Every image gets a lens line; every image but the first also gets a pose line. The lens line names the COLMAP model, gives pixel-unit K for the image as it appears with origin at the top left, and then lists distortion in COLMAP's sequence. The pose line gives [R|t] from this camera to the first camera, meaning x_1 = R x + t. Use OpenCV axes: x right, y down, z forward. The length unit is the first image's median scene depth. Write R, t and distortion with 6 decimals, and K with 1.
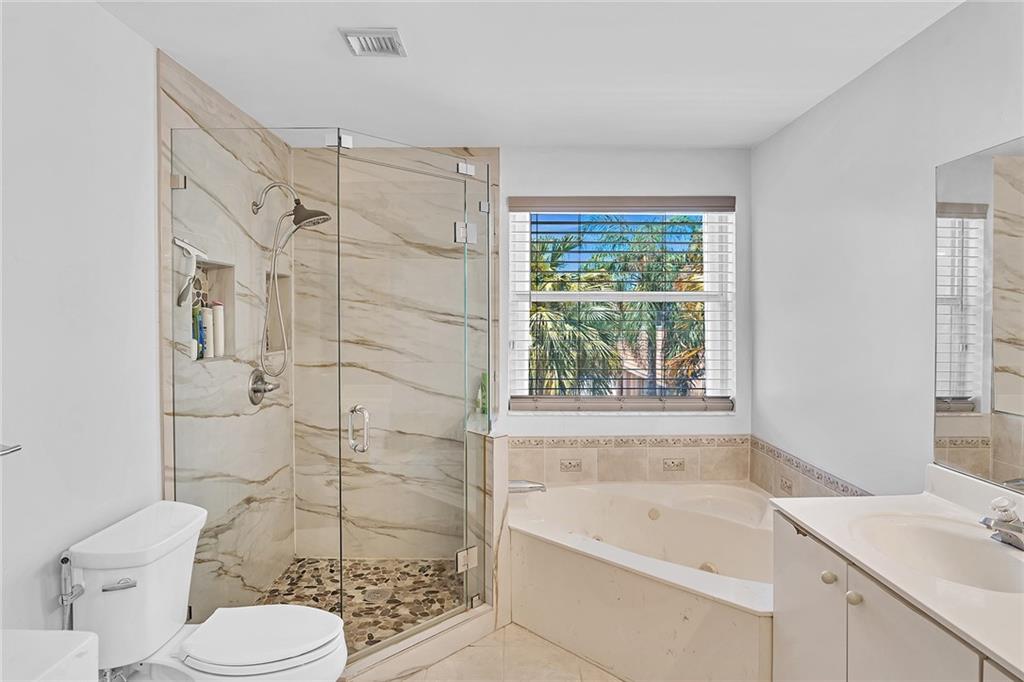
lens RADIAL K [[580.0, 0, 527.6], [0, 580.0, 317.7], [0, 0, 1]] dist [-0.016478, 0.003065]
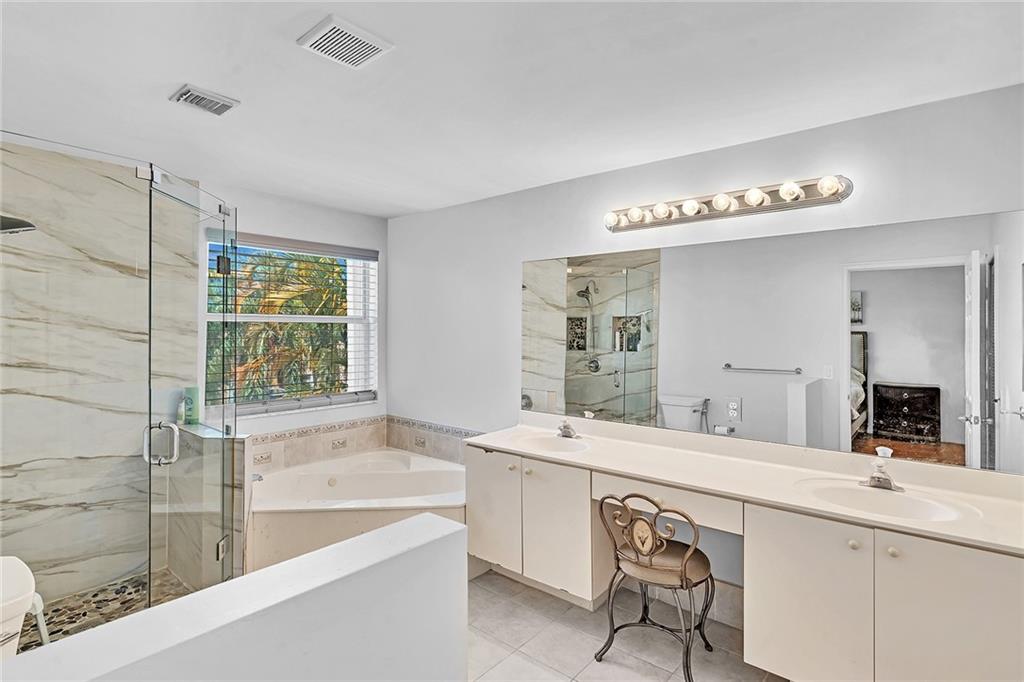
lens RADIAL K [[525.2, 0, 489.8], [0, 525.2, 321.5], [0, 0, 1]] dist [0.005543, 0.002363]
pose [[0.659301, 0.012664, 0.751773, -0.435837], [-0.002947, 0.999894, -0.014259, -0.015593], [-0.751874, 0.007186, 0.659268, -0.075397]]
